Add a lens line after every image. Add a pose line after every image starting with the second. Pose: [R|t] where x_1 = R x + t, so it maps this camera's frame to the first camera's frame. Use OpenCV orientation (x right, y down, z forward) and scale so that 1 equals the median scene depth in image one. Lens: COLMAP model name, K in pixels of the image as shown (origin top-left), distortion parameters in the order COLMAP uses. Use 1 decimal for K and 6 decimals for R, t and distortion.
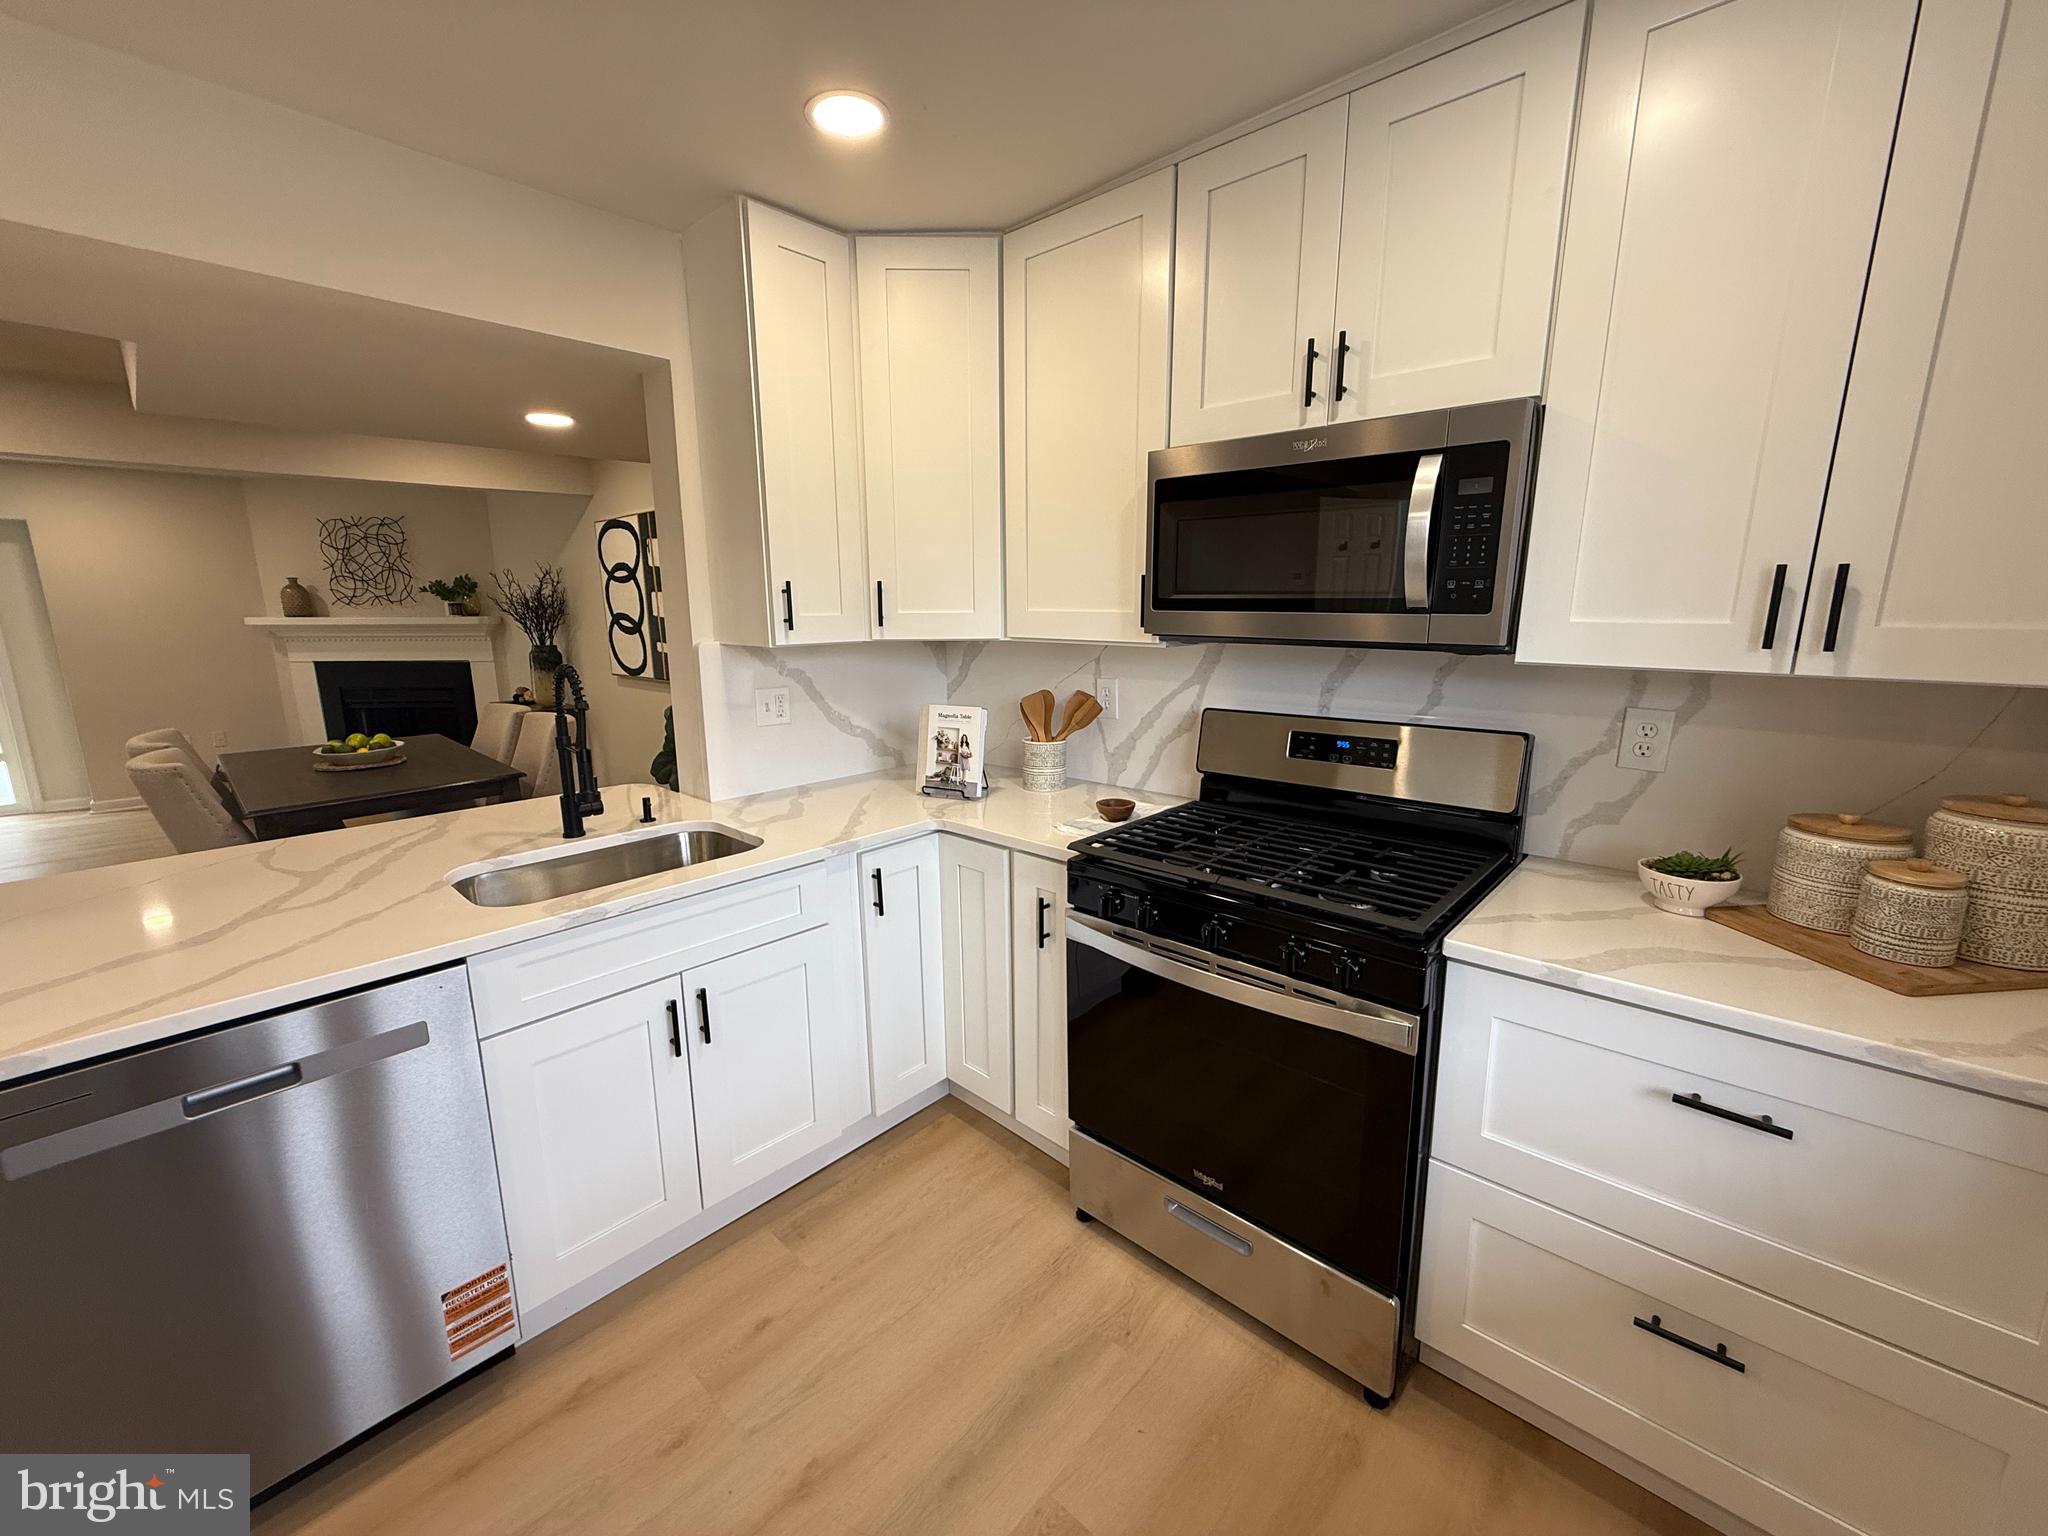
lens RADIAL K [[813.8, 0, 1016.7], [0, 813.8, 767.3], [0, 0, 1]] dist [-0.000414, -0.000377]
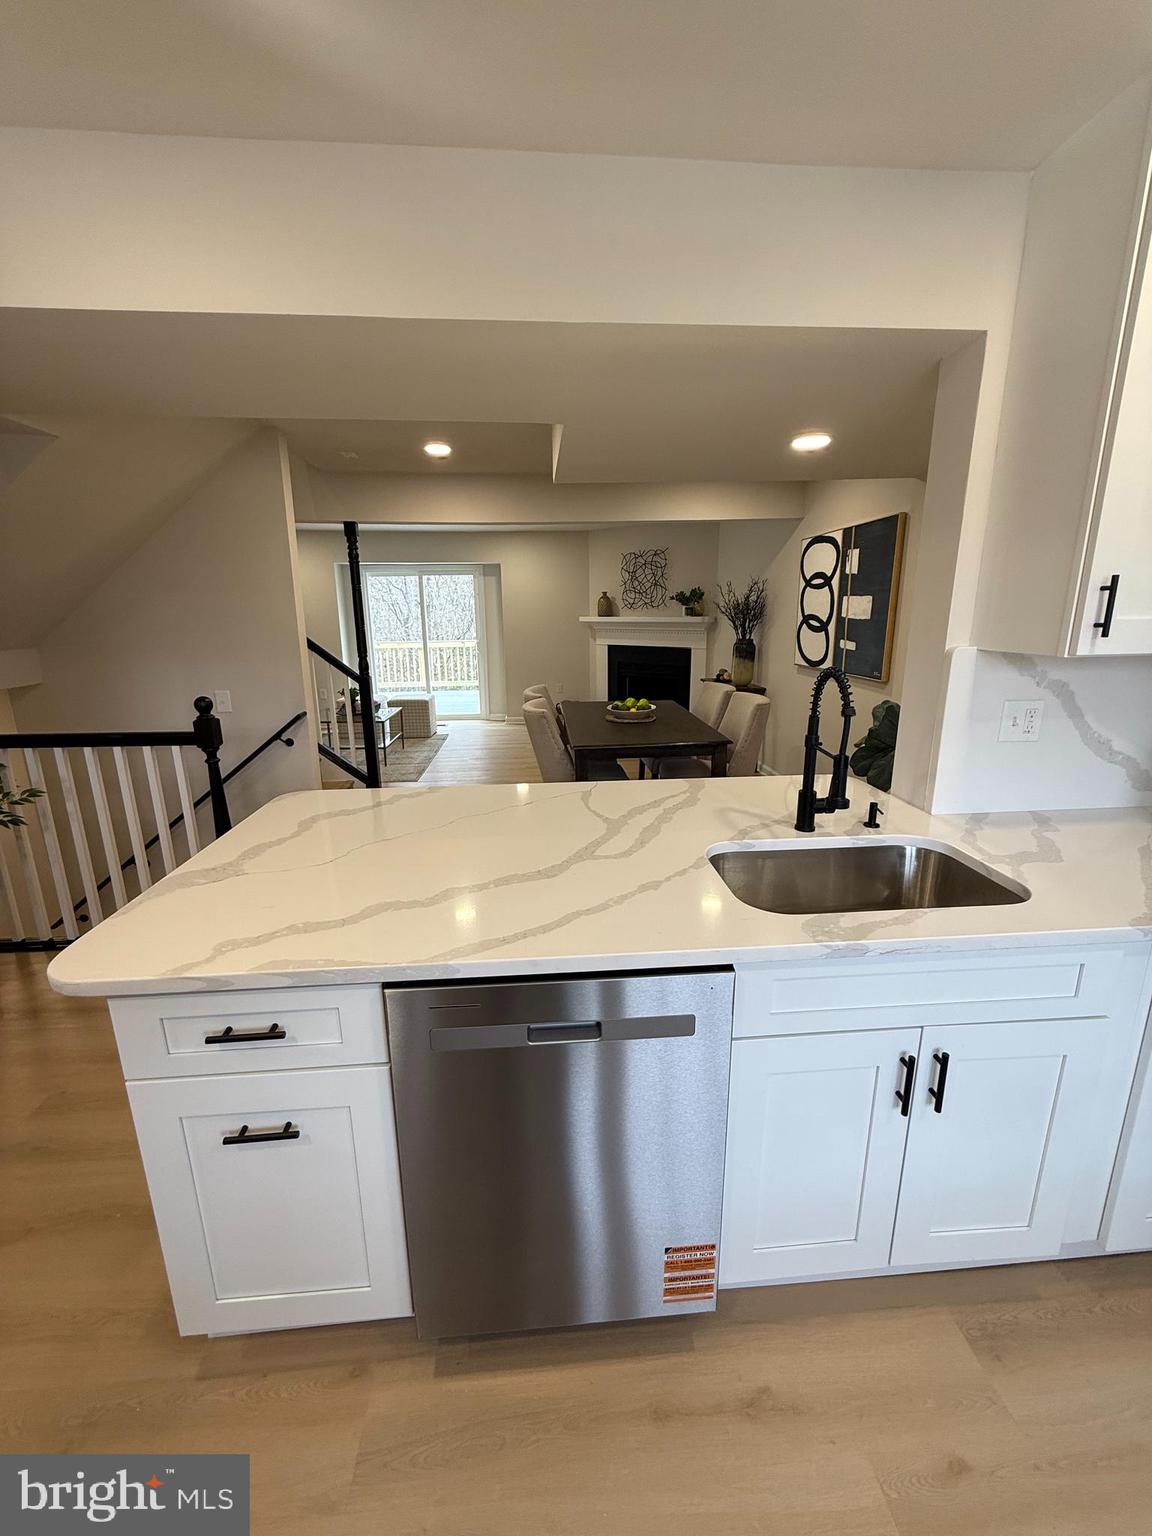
lens RADIAL K [[610.4, 0, 575.7], [0, 610.4, 761.6], [0, 0, 1]] dist [-0.000414, -0.000377]
pose [[0.733034, 0.159541, -0.661217, -0.215195], [-0.126265, 0.987124, 0.098199, -0.035948], [0.668370, 0.011505, 0.743740, 0.182187]]
